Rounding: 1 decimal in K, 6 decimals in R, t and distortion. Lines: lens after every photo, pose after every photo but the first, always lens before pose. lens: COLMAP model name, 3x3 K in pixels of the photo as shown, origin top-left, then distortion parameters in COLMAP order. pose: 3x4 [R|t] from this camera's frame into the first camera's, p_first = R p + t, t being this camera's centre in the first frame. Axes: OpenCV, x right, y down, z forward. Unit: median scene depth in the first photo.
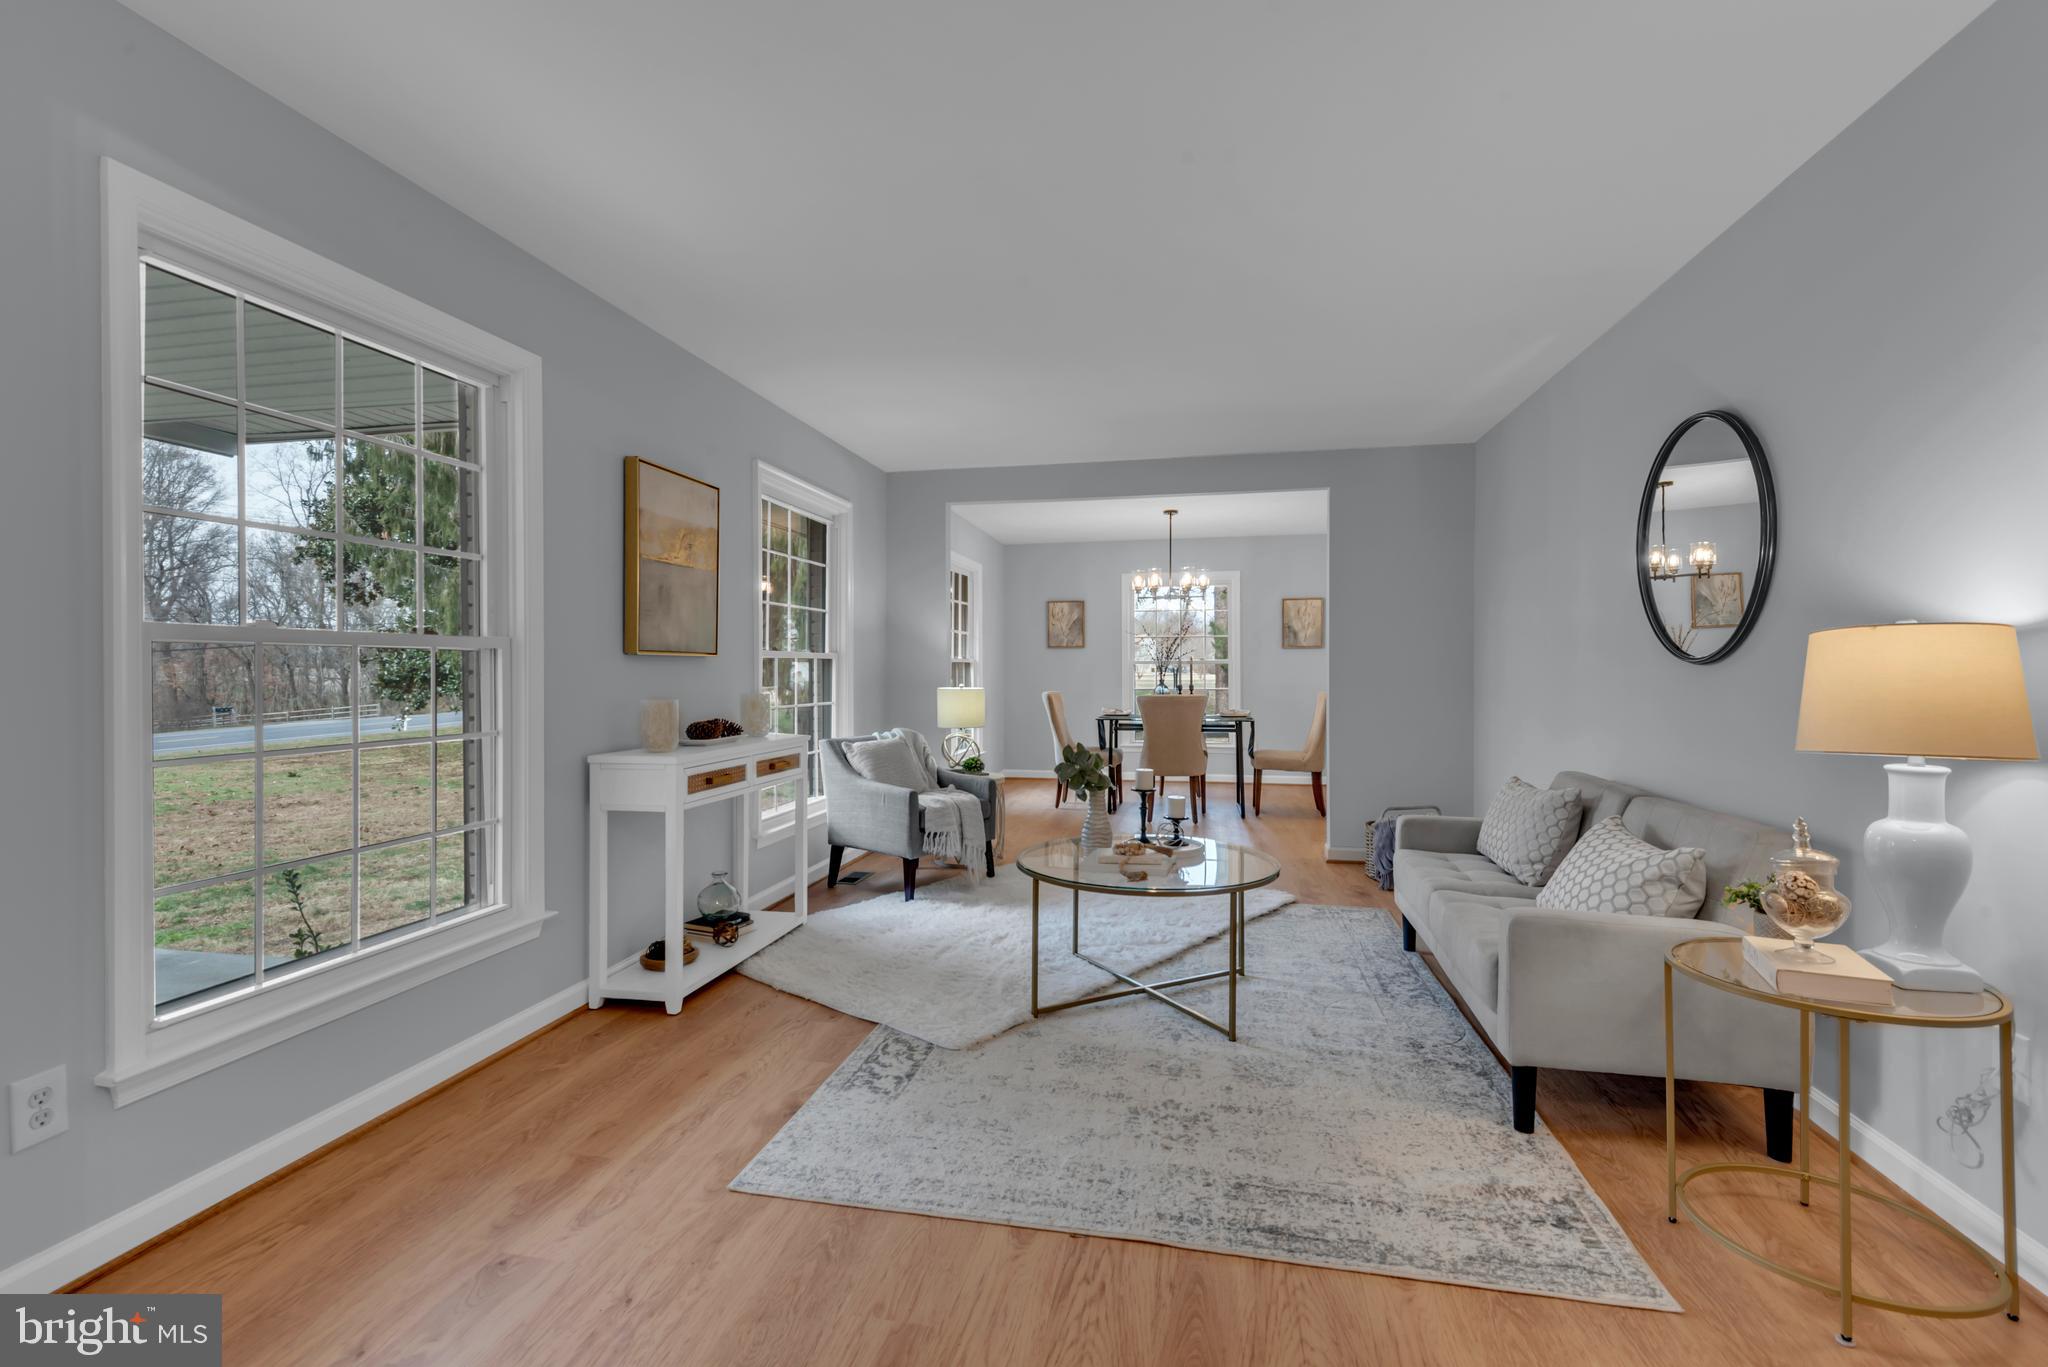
lens RADIAL K [[922.2, 0, 1035.2], [0, 922.2, 672.5], [0, 0, 1]] dist [0.026334, -0.008689]
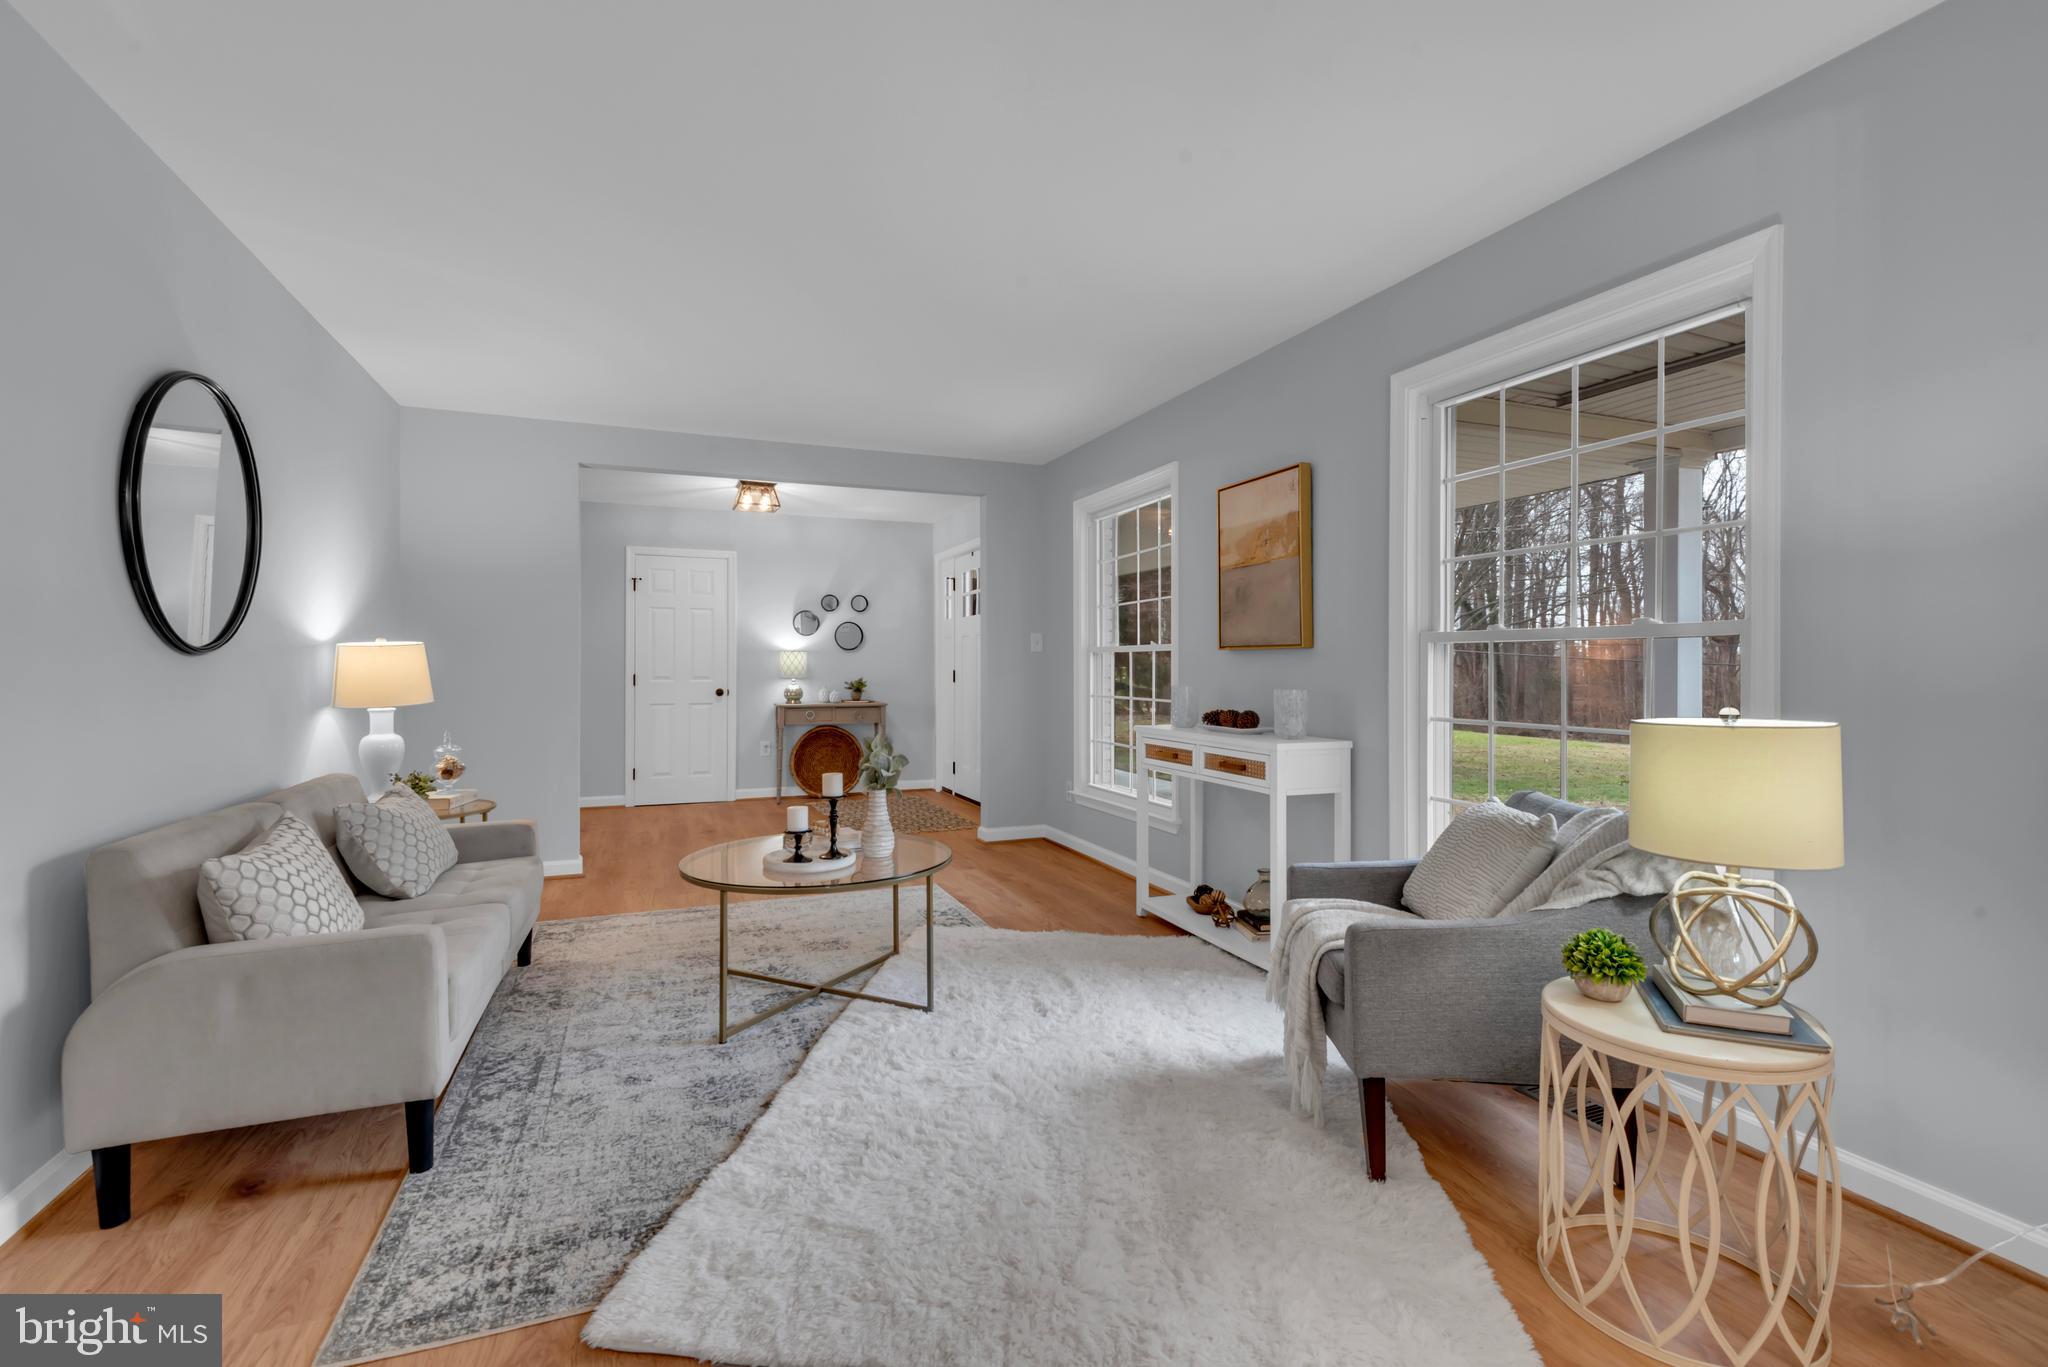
lens RADIAL K [[922.2, 0, 1025.3], [0, 922.2, 663.6], [0, 0, 1]] dist [0.026334, -0.008689]
pose [[-0.840929, 0.003021, -0.541137, 0.529469], [0.003378, 0.999994, 0.000333, -0.003362], [0.541135, -0.001548, -0.840934, 2.202528]]
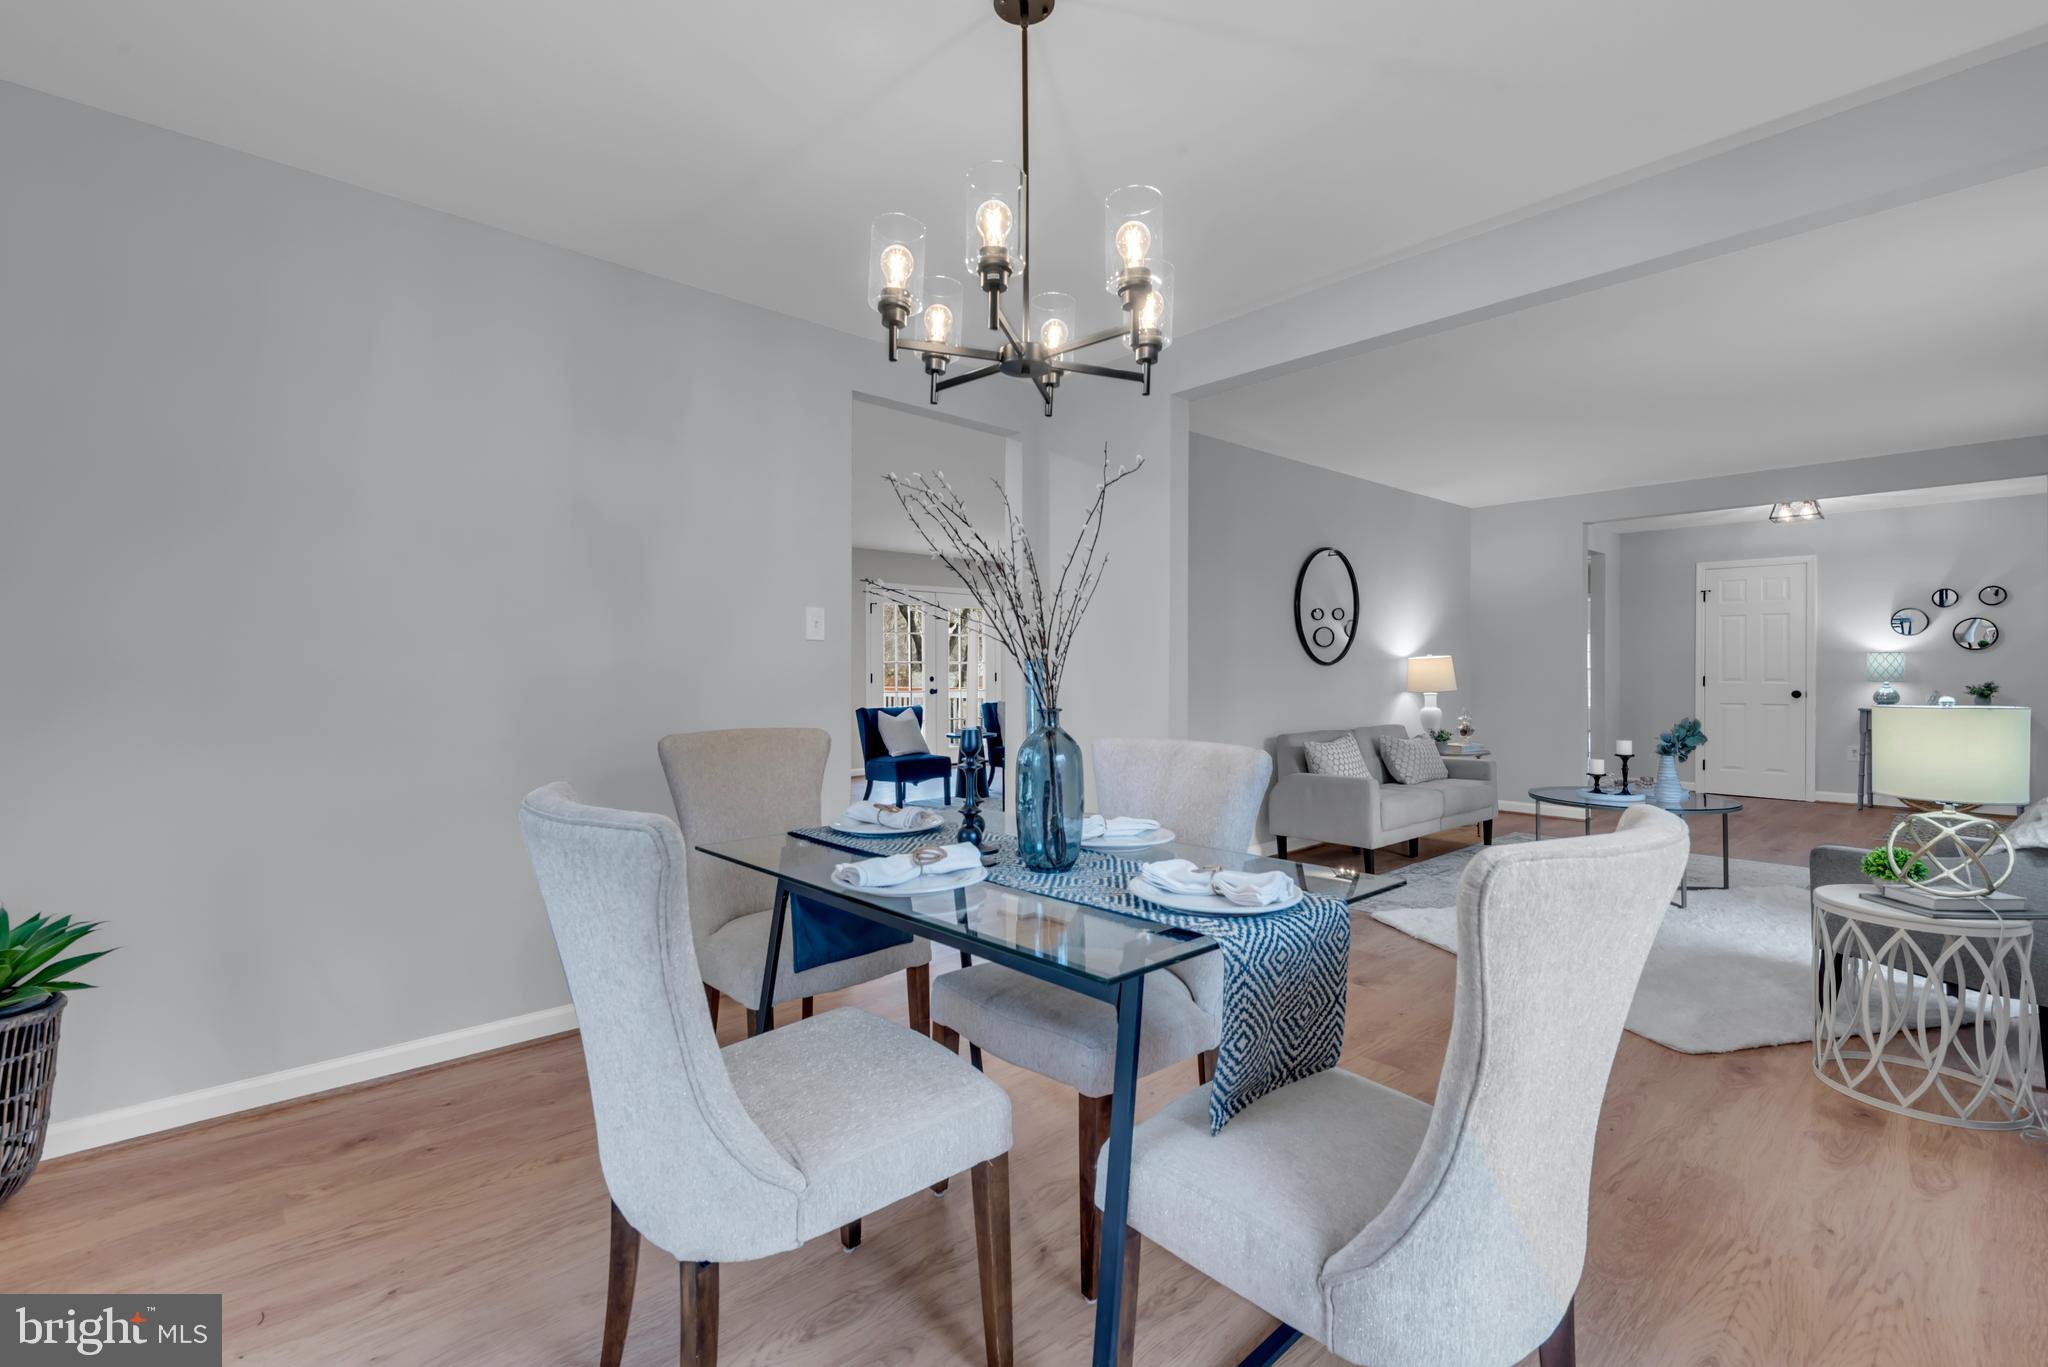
lens RADIAL K [[922.2, 0, 1023.4], [0, 922.2, 671.5], [0, 0, 1]] dist [0.026334, -0.008689]
pose [[-0.808048, 0.006661, 0.589078, 0.026881], [0.007340, 0.999972, -0.001239, -0.002665], [-0.589070, 0.003323, -0.808075, 3.125956]]
